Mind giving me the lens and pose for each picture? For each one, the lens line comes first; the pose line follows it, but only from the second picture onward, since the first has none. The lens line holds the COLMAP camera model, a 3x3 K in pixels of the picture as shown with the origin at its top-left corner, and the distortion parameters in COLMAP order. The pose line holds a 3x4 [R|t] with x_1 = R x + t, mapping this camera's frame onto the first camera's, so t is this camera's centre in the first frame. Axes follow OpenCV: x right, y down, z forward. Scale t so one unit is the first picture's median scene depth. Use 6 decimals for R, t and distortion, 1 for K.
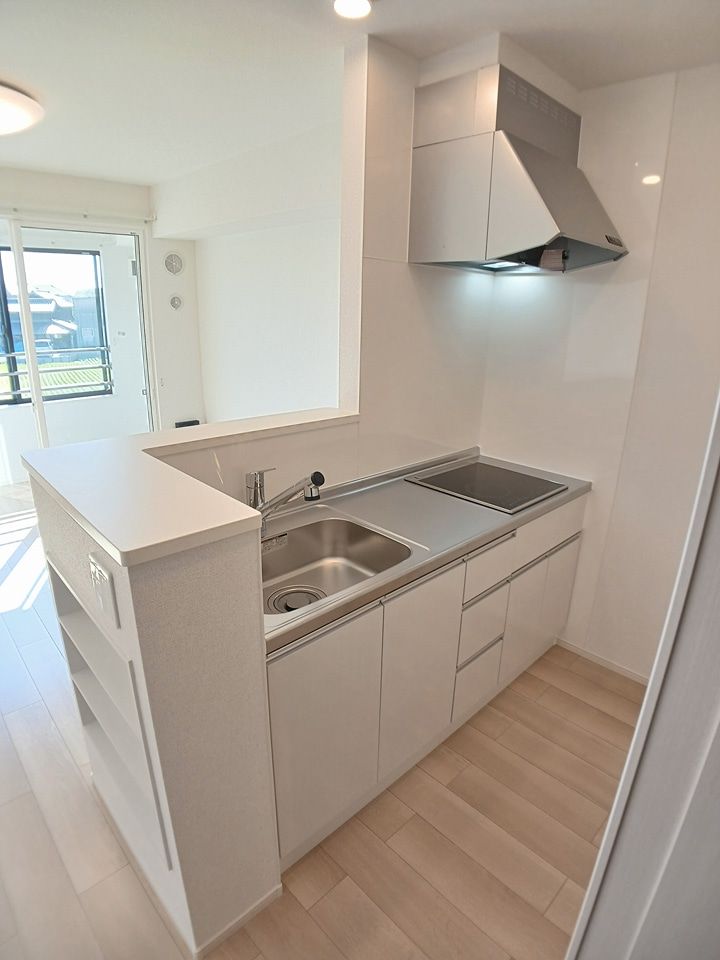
lens RADIAL K [[526.1, 0, 355.4], [0, 526.1, 491.5], [0, 0, 1]] dist [-0.051809, 0.000711]
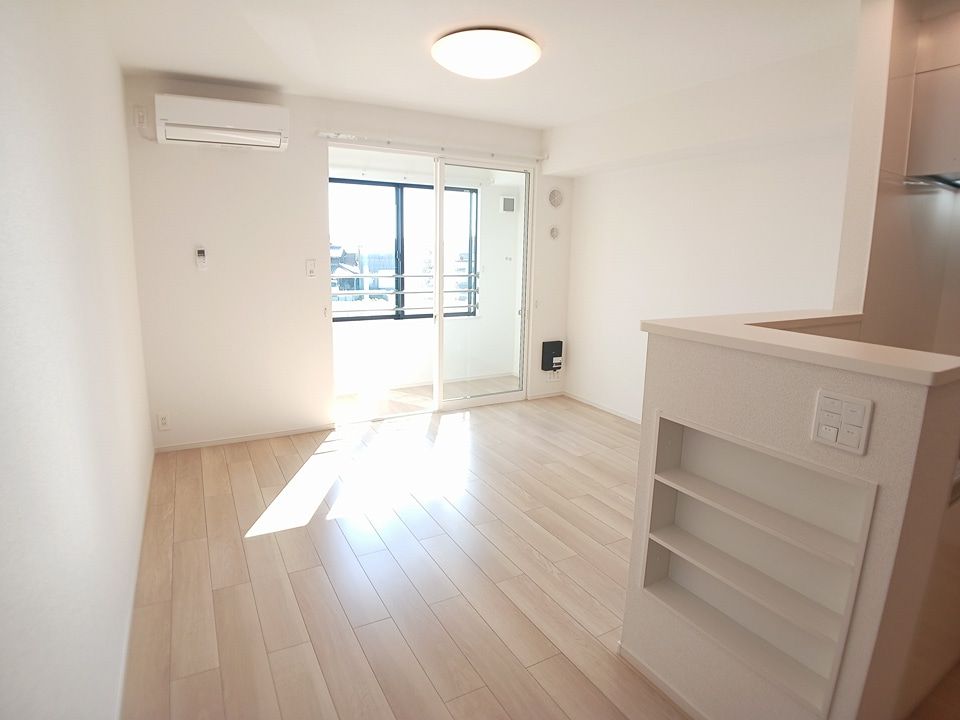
lens RADIAL K [[528.3, 0, 493.2], [0, 528.3, 359.3], [0, 0, 1]] dist [-0.004593, -0.038617]
pose [[0.974753, 0.041853, -0.219327, -0.229940], [-0.073317, 0.987806, -0.137346, 0.065662], [0.210904, 0.149959, 0.965936, -0.061963]]
